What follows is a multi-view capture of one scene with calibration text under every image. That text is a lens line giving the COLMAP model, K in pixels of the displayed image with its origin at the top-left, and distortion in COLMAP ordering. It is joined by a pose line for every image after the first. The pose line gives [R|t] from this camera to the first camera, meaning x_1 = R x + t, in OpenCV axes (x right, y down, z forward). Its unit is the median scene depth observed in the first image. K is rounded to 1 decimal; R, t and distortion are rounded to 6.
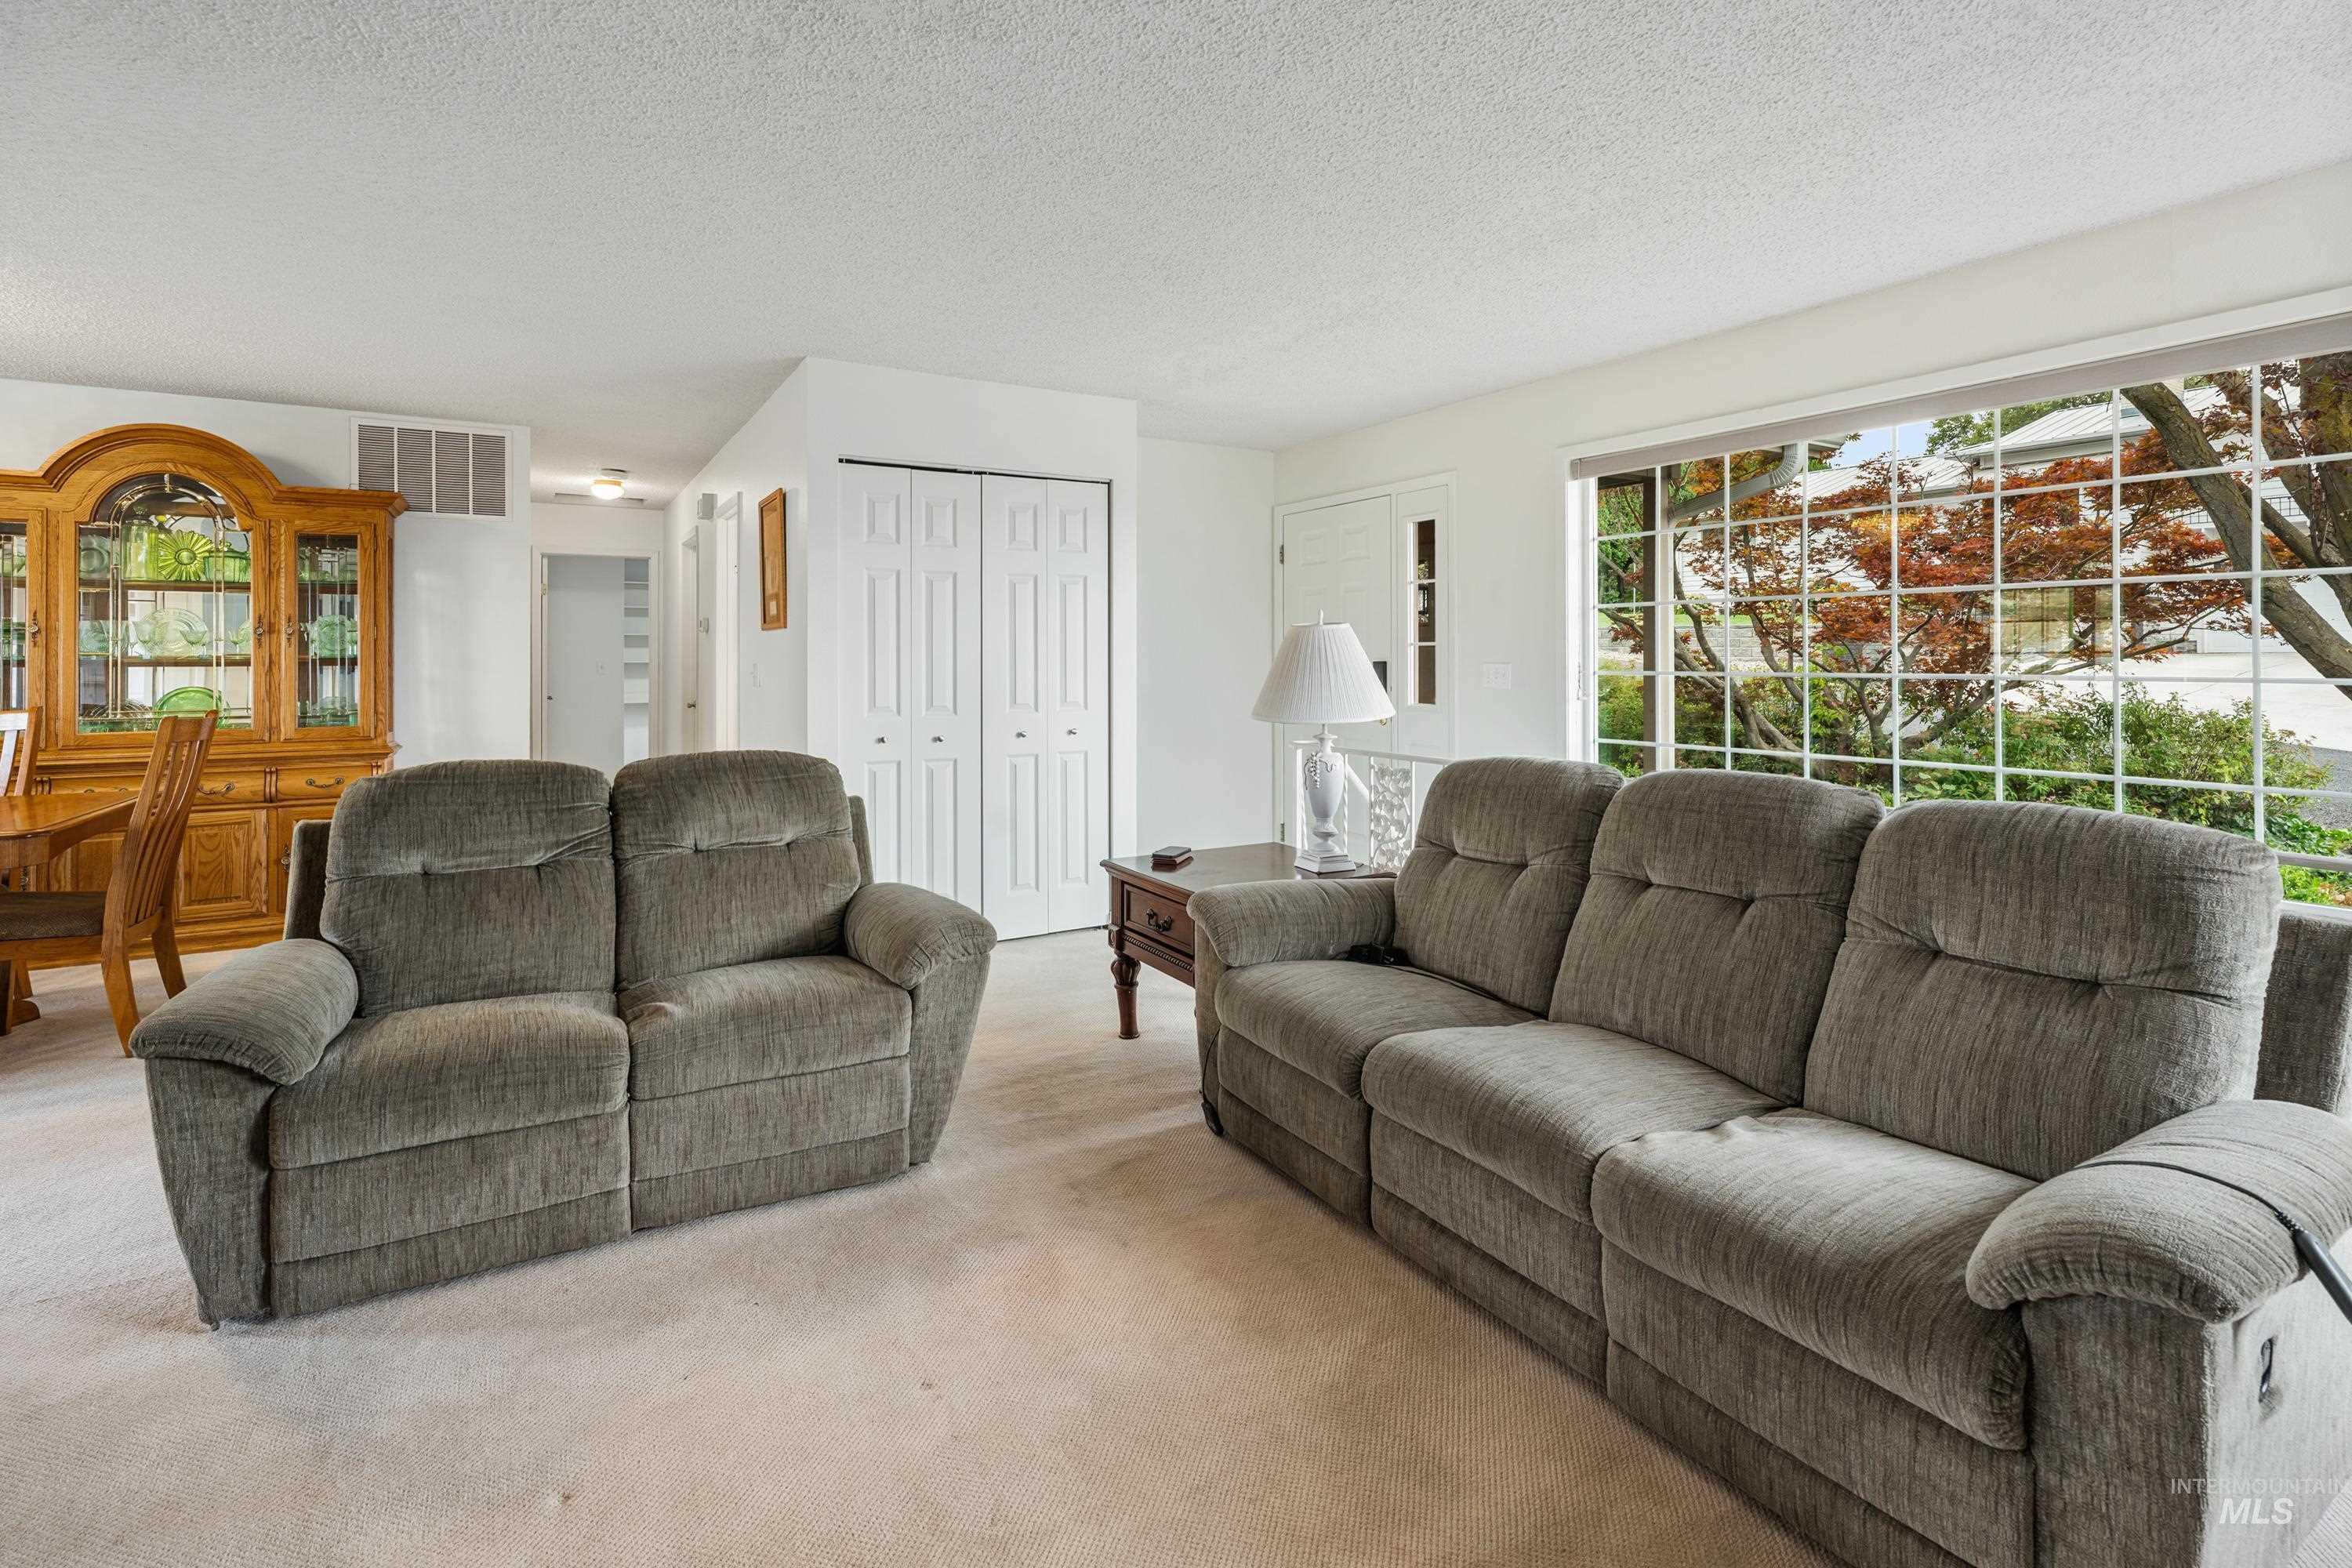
lens RADIAL K [[1098.1, 0, 1179.5], [0, 1098.1, 672.2], [0, 0, 1]] dist [-0.000381, 0.000179]
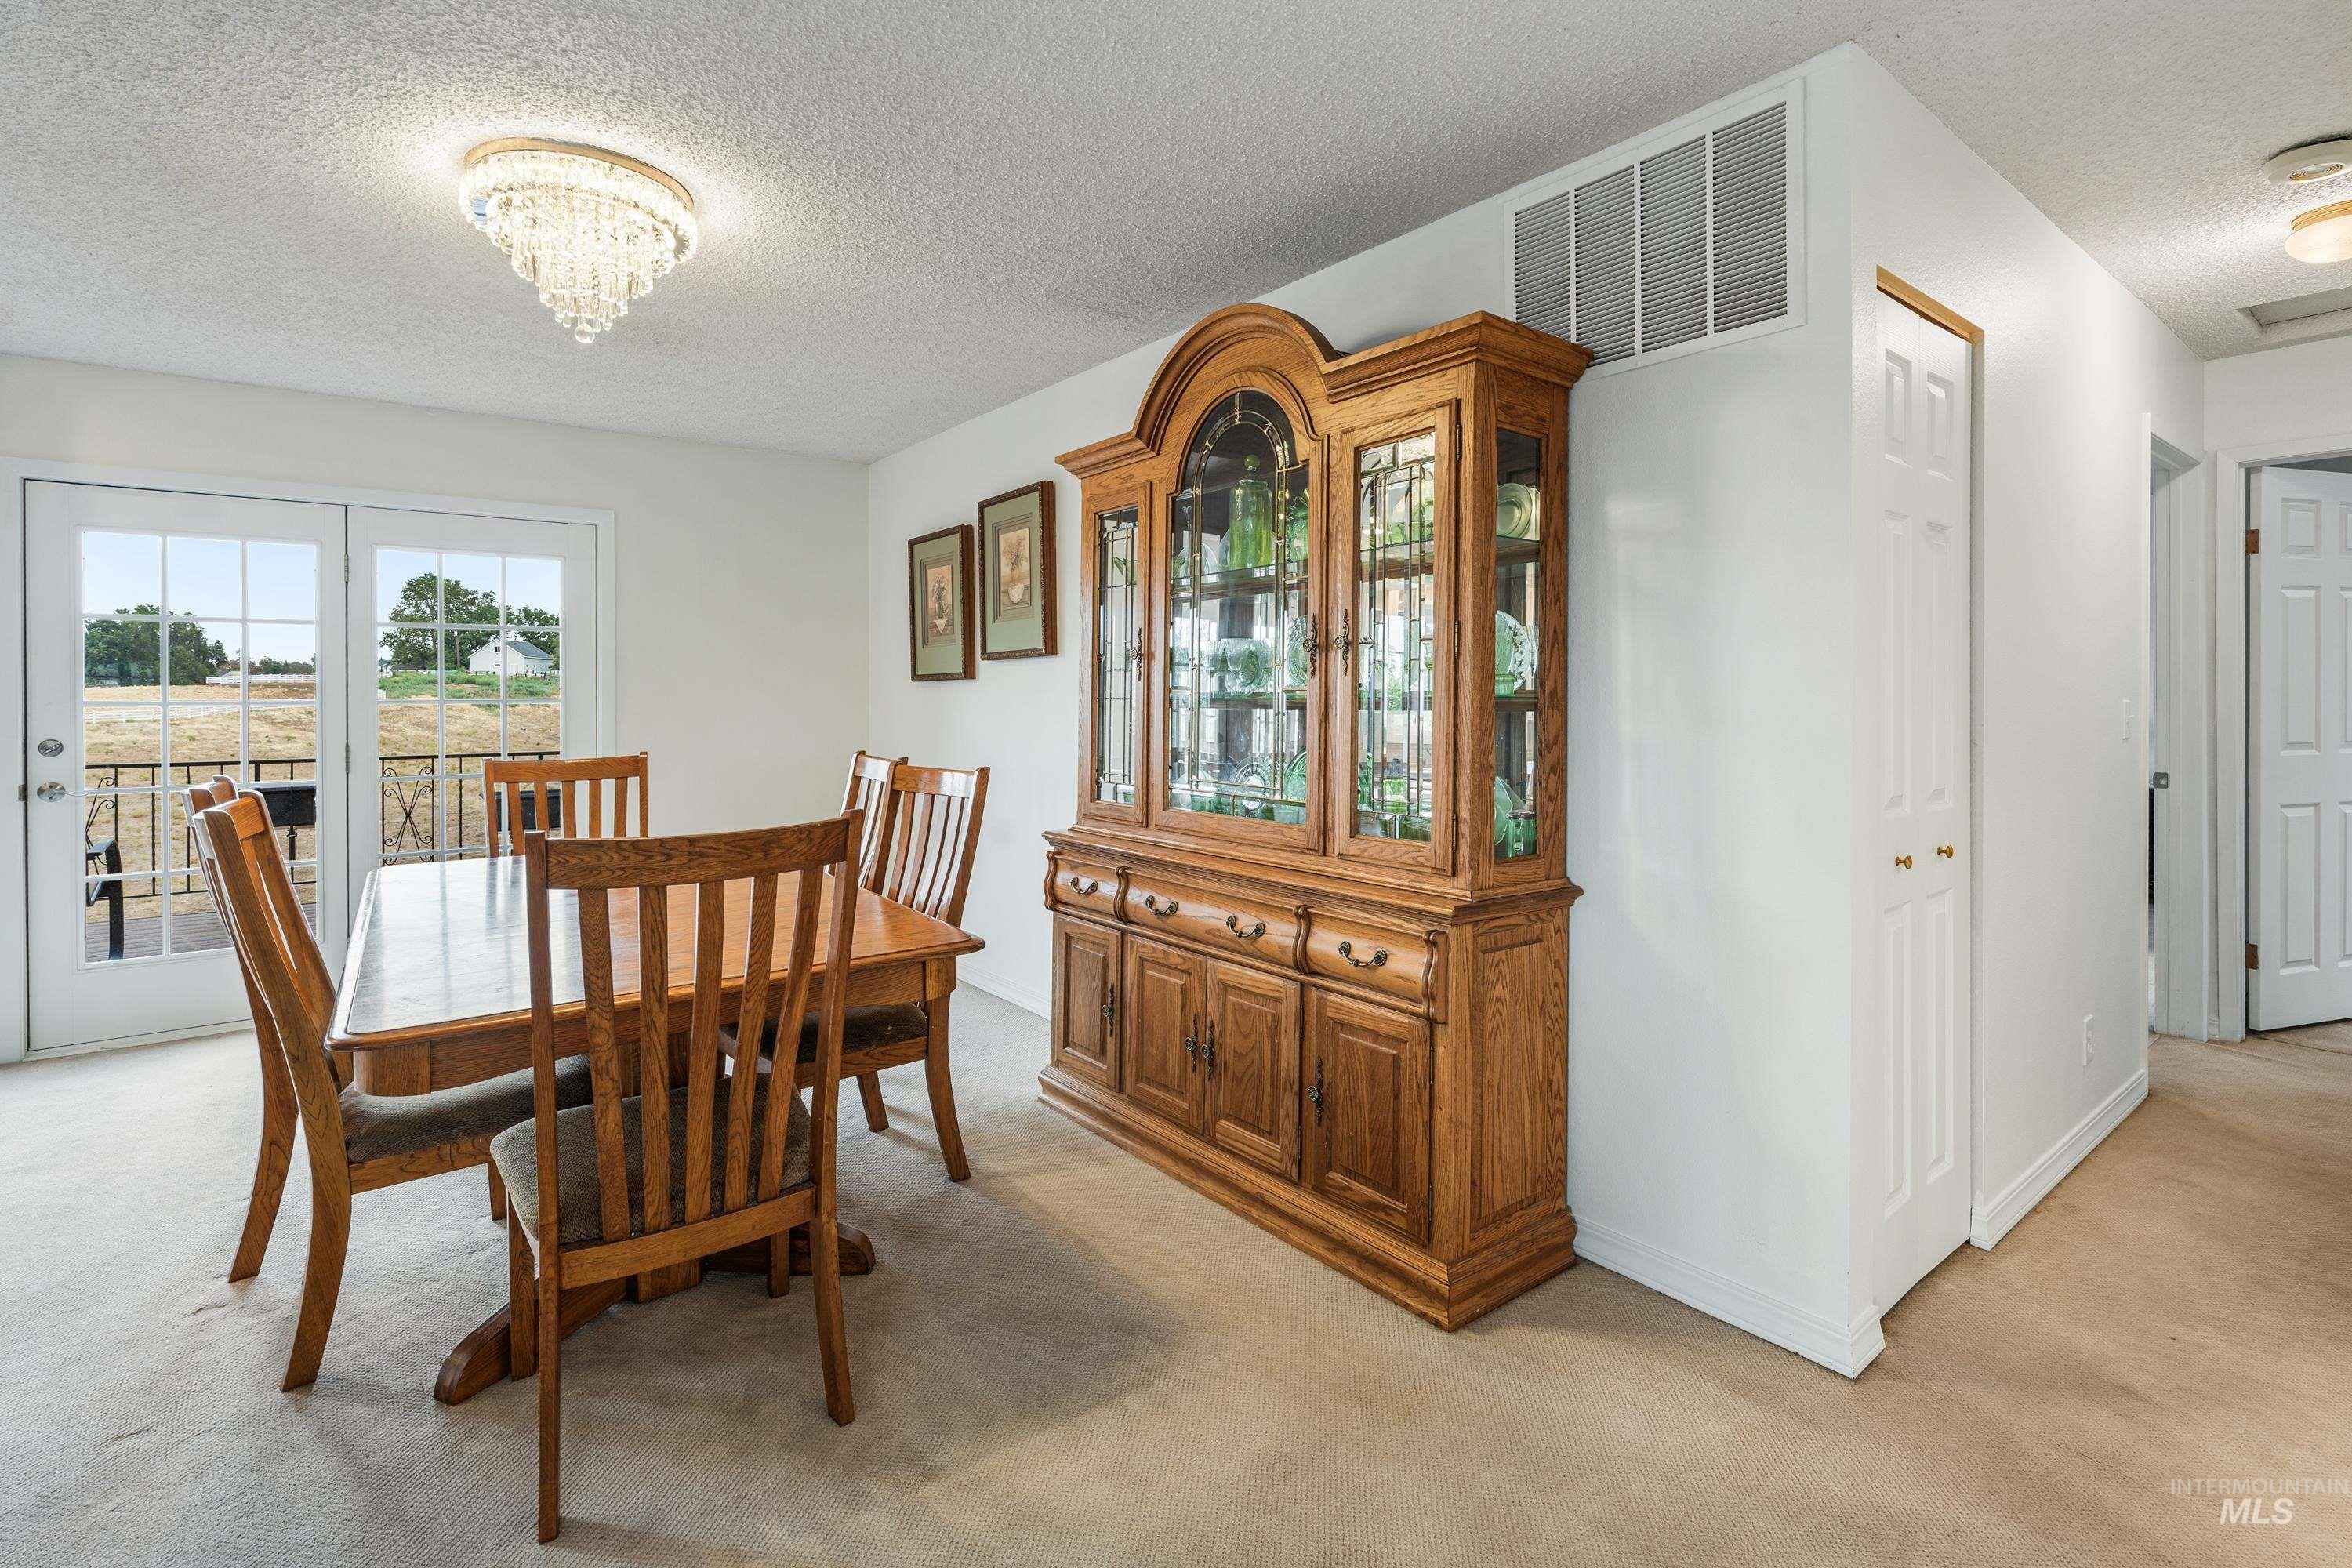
lens RADIAL K [[1096.8, 0, 1177.9], [0, 1096.8, 699.0], [0, 0, 1]] dist [-0.000441, 0.000132]
pose [[0.136342, 0.005148, -0.990648, -0.569037], [-0.009697, 0.999946, 0.003861, -0.023006], [0.990614, 0.009080, 0.136385, 1.561513]]
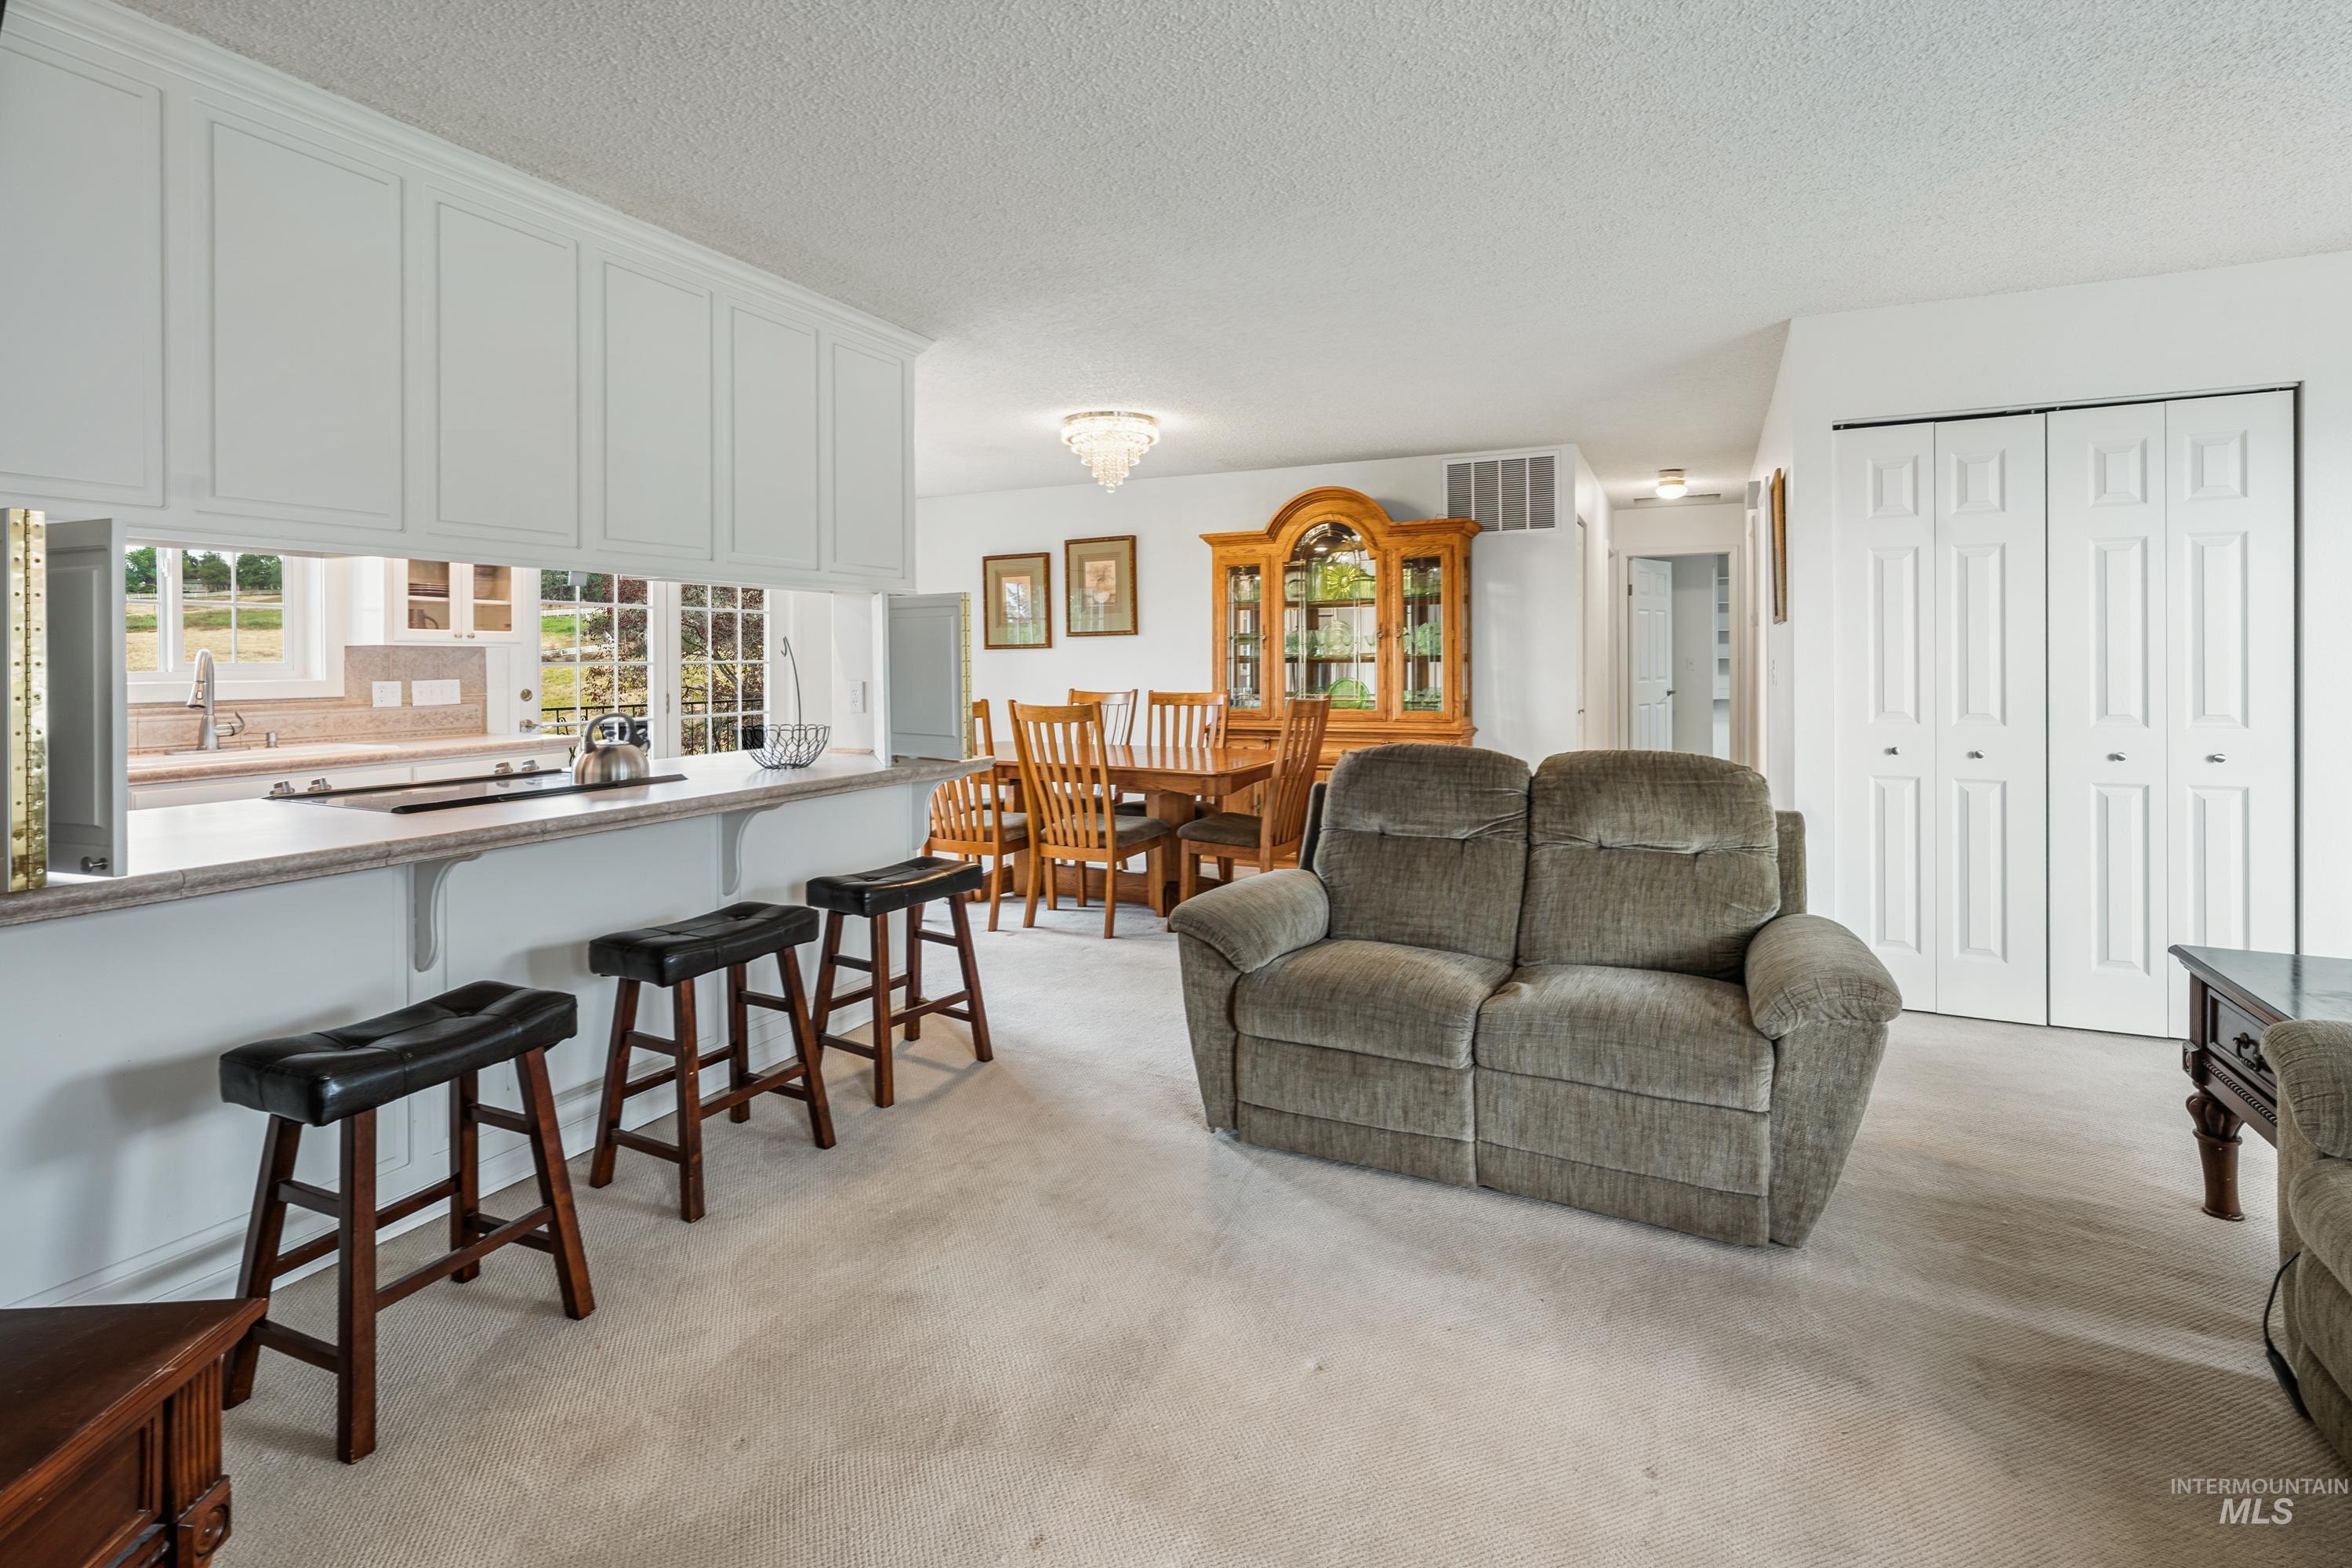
lens RADIAL K [[1098.1, 0, 1179.5], [0, 1098.1, 672.2], [0, 0, 1]] dist [-0.000381, 0.000179]
pose [[0.562938, 0.008333, -0.826457, 0.195935], [-0.003907, 0.999965, 0.007421, -0.004510], [0.826490, -0.000949, 0.562951, 0.123847]]
